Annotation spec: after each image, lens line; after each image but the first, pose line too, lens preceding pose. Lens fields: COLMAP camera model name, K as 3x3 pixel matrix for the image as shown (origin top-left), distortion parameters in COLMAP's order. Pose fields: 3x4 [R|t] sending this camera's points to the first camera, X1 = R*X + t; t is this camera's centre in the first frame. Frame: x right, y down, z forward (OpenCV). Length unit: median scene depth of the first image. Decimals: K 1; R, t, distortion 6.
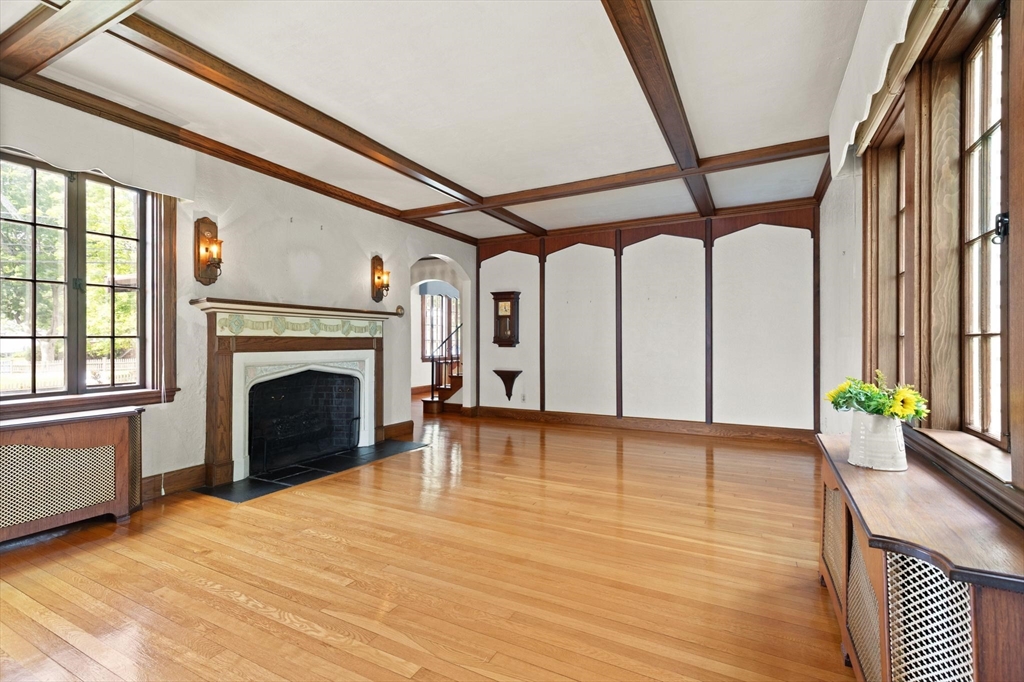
lens RADIAL K [[476.0, 0, 508.5], [0, 476.0, 337.6], [0, 0, 1]] dist [0.001811, -0.000438]
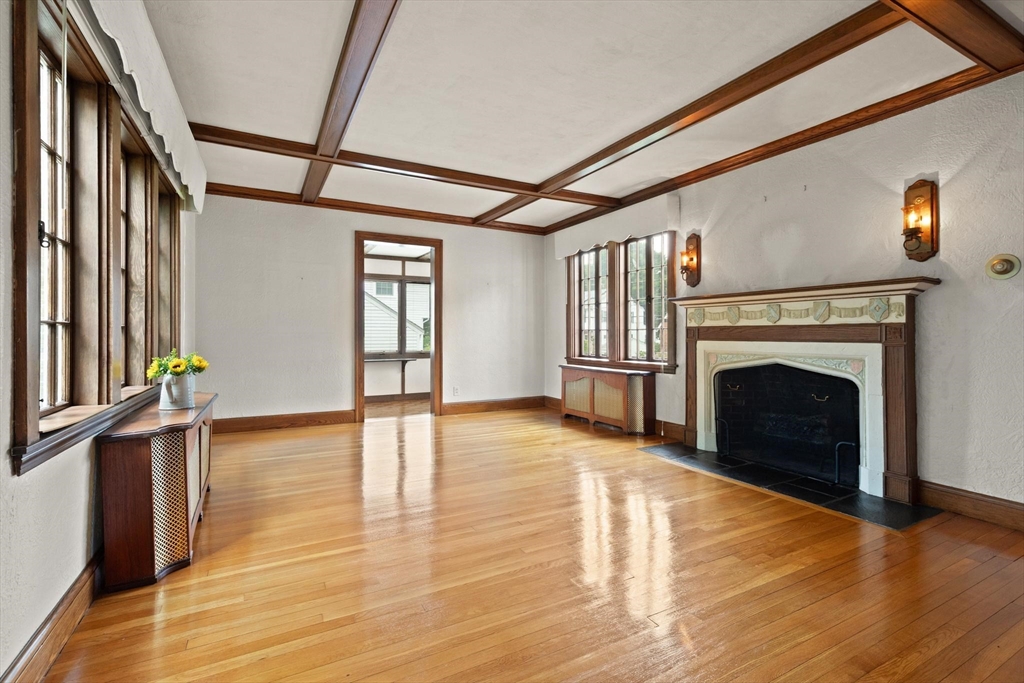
lens RADIAL K [[460.2, 0, 509.3], [0, 460.2, 330.6], [0, 0, 1]] dist [0.002225, -0.000528]
pose [[-0.560184, -0.004677, -0.828355, 0.584863], [0.008575, 0.999898, -0.011445, 0.014141], [0.828324, -0.013514, -0.560087, 1.141964]]
